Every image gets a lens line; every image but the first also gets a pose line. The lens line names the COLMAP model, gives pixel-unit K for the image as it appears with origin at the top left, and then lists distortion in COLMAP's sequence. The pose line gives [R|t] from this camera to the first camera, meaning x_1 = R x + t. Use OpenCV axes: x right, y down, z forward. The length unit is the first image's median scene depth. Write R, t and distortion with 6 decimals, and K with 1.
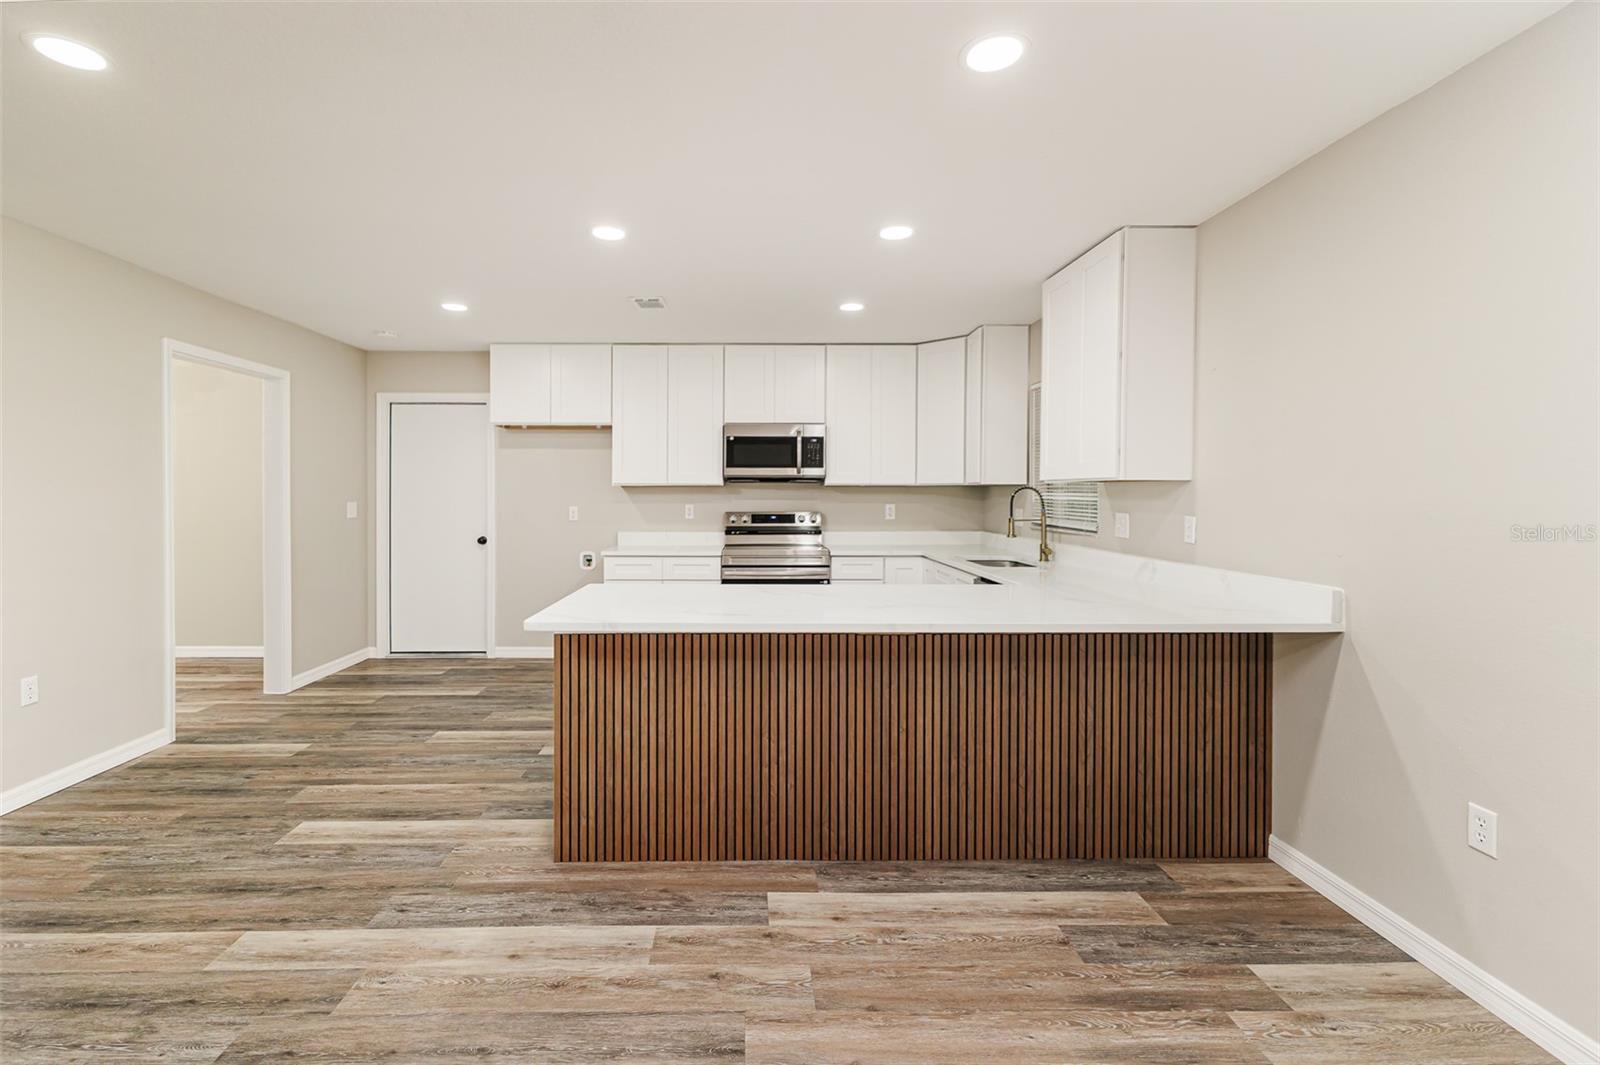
lens RADIAL K [[714.1, 0, 743.8], [0, 714.1, 501.4], [0, 0, 1]] dist [0.010014, -0.000513]
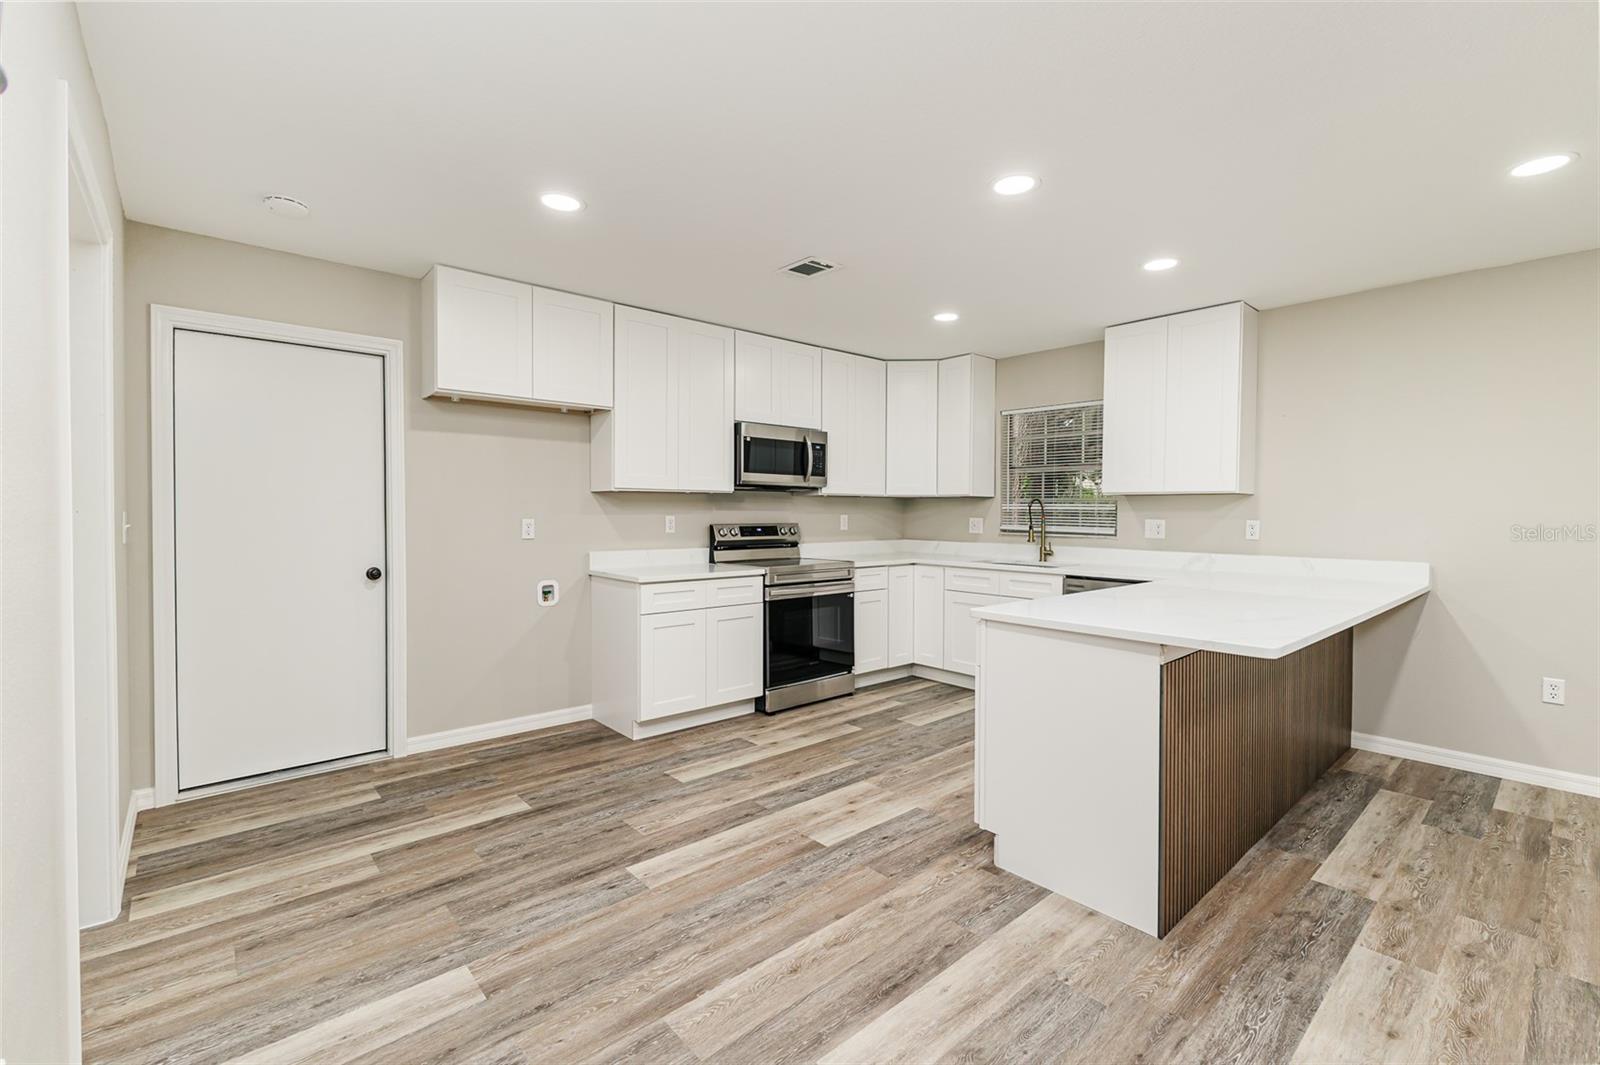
lens RADIAL K [[700.6, 0, 800.5], [0, 700.6, 524.1], [0, 0, 1]] dist [0.017635, -0.006585]
pose [[0.753545, -0.009999, 0.657320, -0.967003], [0.003149, 0.999928, 0.011601, 0.010237], [-0.657389, -0.006672, 0.753522, 0.575148]]
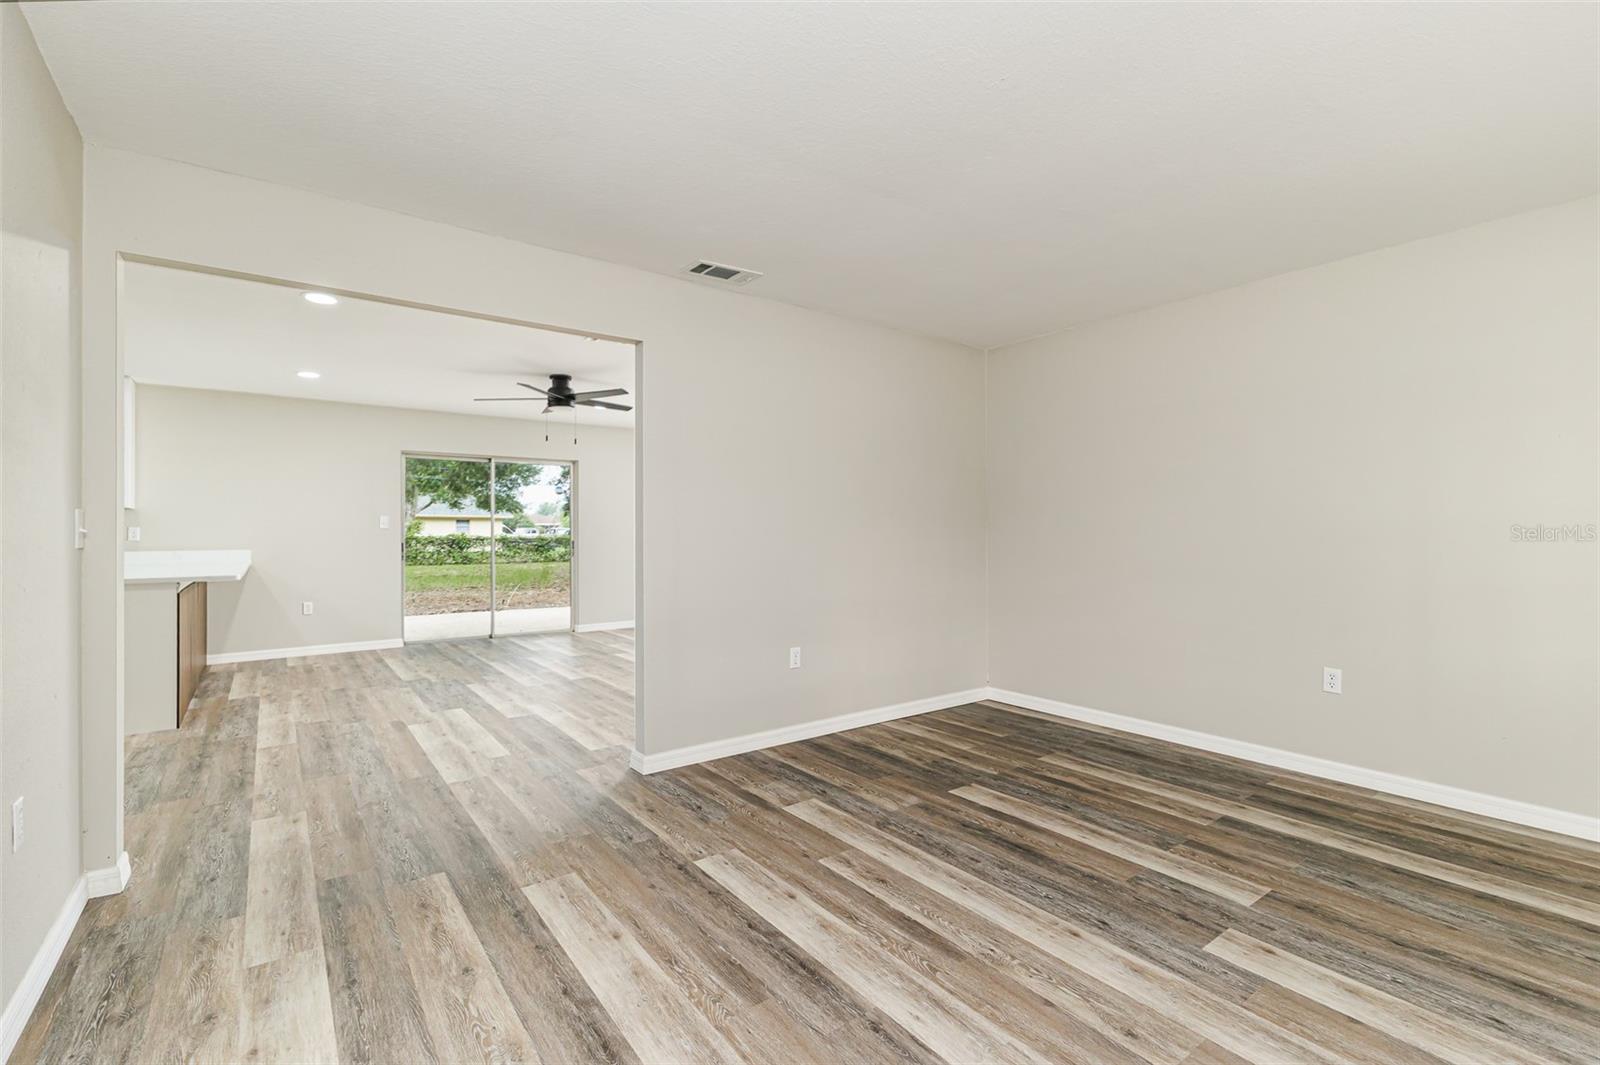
lens RADIAL K [[702.4, 0, 769.0], [0, 702.4, 530.2], [0, 0, 1]] dist [0.020089, 0.000275]
pose [[-0.563790, 0.007226, 0.825886, -2.105008], [0.012111, 0.999927, -0.000481, 0.053442], [-0.825829, 0.009731, -0.563836, 0.692773]]
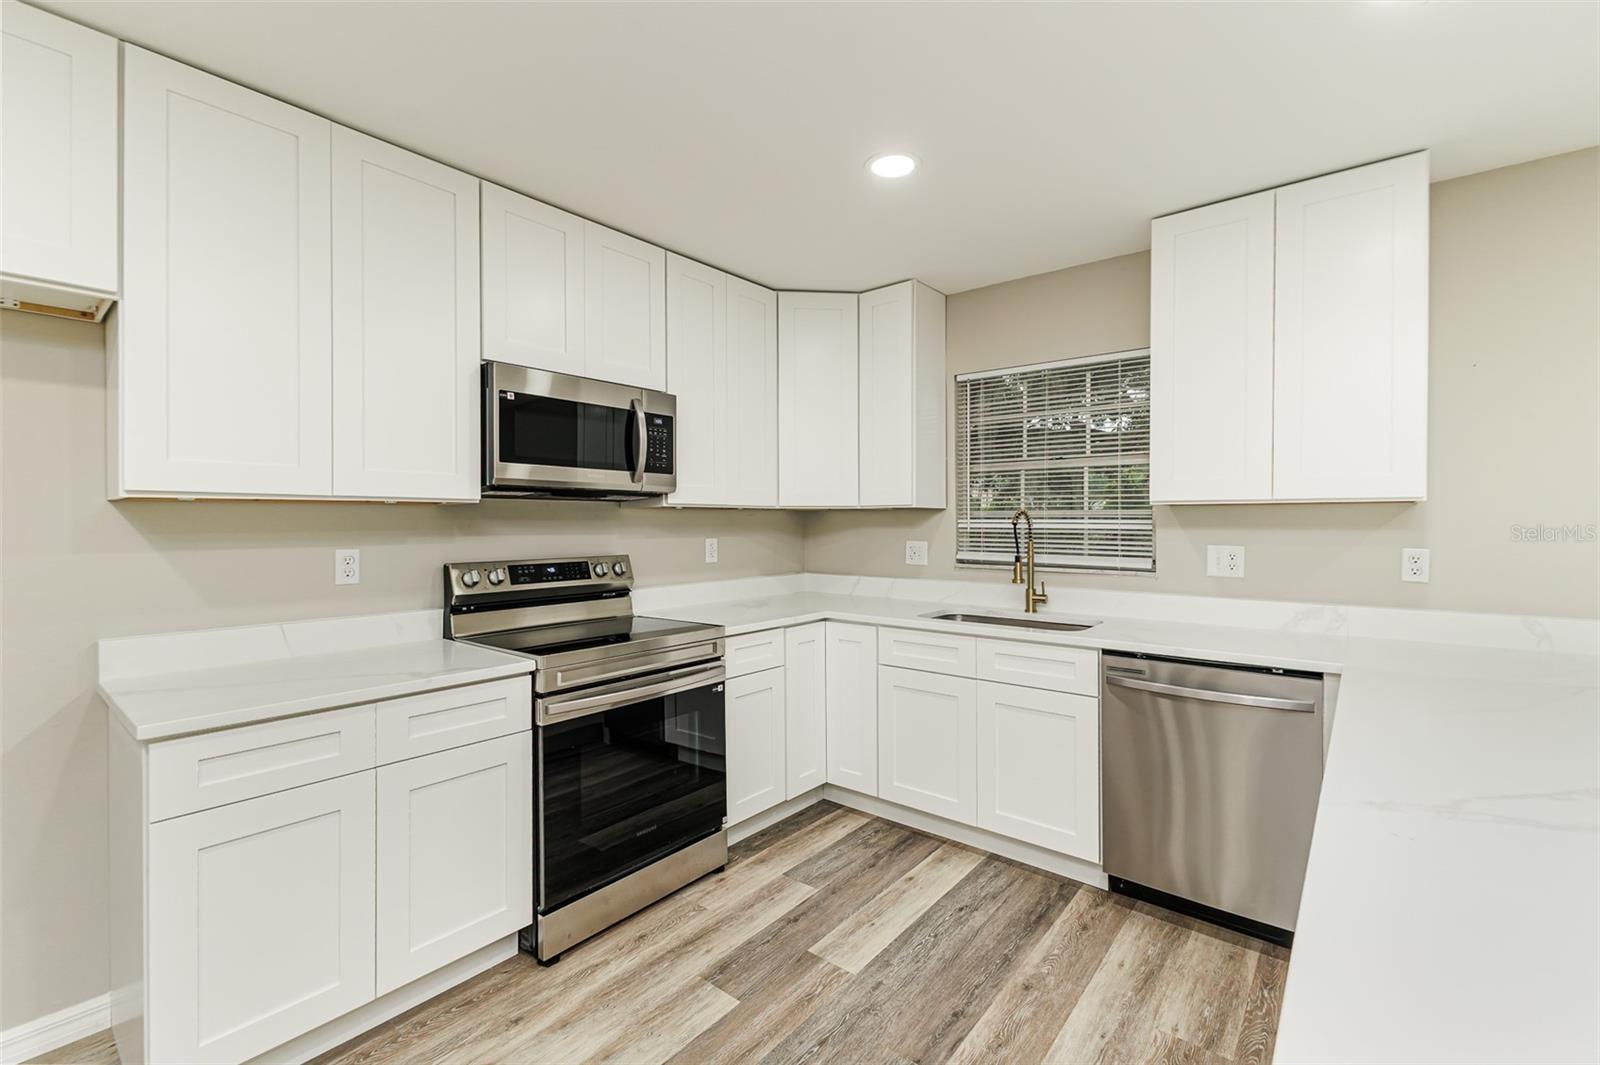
lens RADIAL K [[700.6, 0, 800.5], [0, 700.6, 524.1], [0, 0, 1]] dist [0.017635, -0.006585]
pose [[0.637121, -0.004743, 0.770749, -0.431560], [0.011346, 0.999930, -0.003226, -0.011169], [-0.770680, 0.010801, 0.637131, 1.072432]]
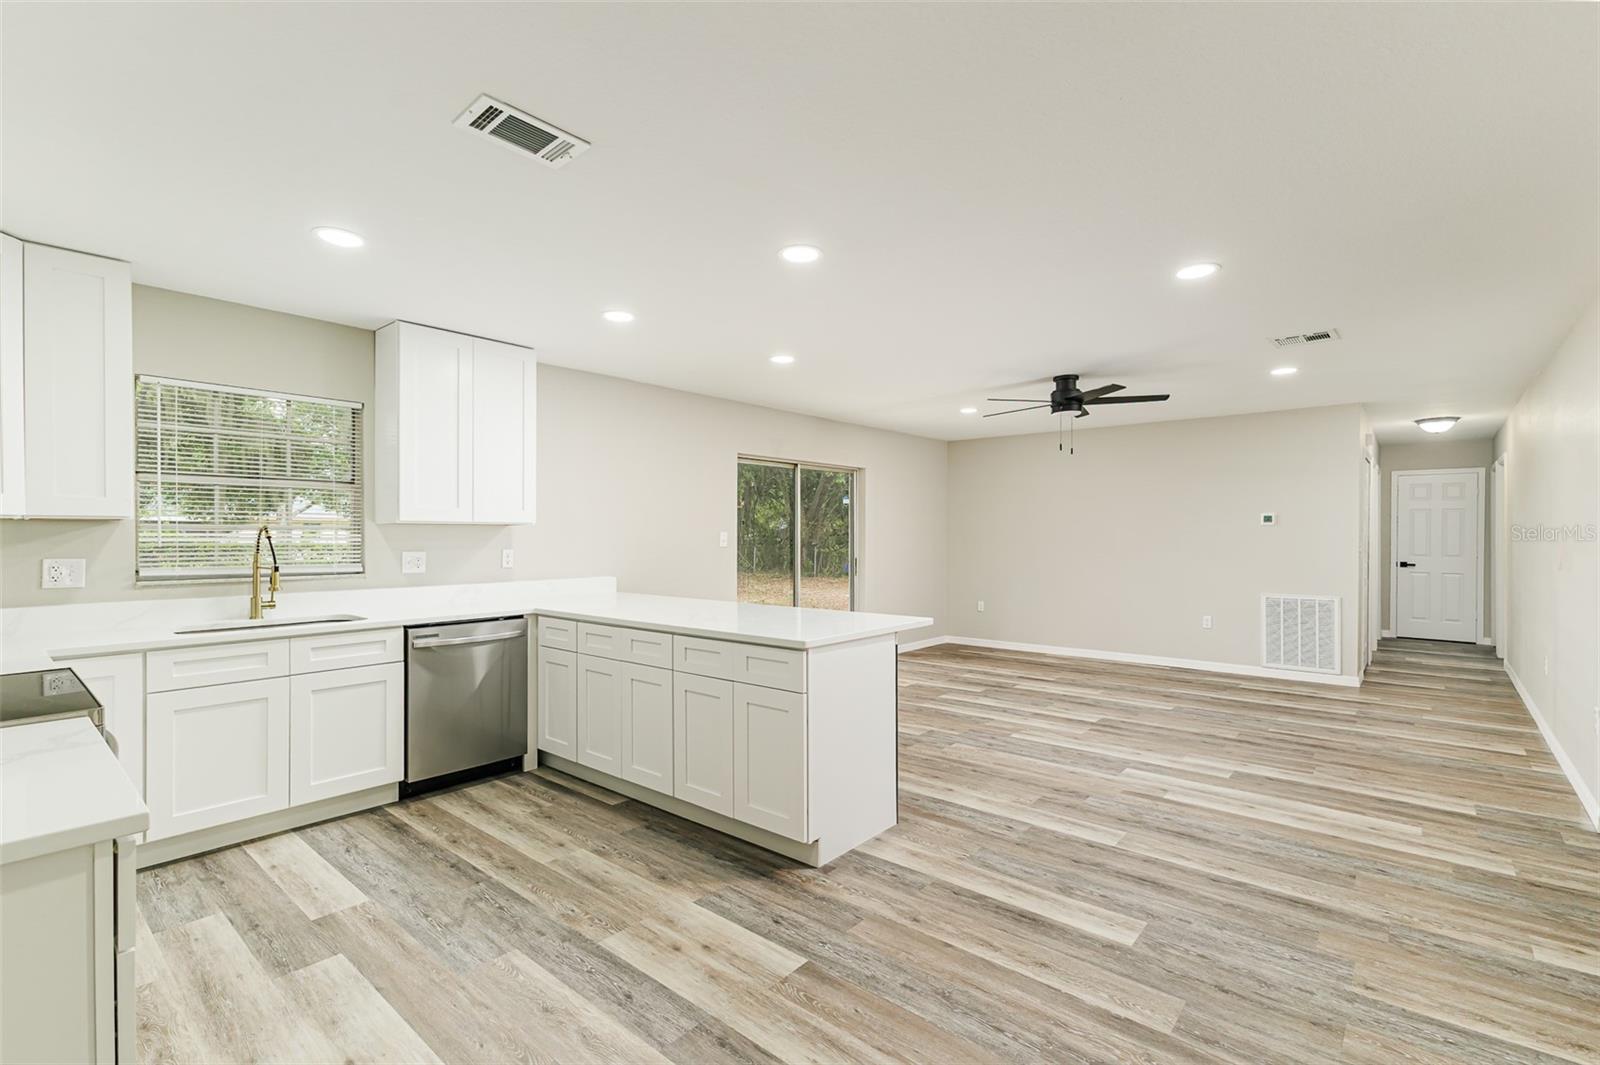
lens RADIAL K [[709.8, 0, 798.7], [0, 709.8, 532.8], [0, 0, 1]] dist [0.012130, -0.000084]
pose [[-0.754241, 0.002591, 0.656592, -0.837361], [0.008230, 0.999951, 0.005508, -0.017989], [-0.656546, 0.009558, -0.754226, 1.794553]]
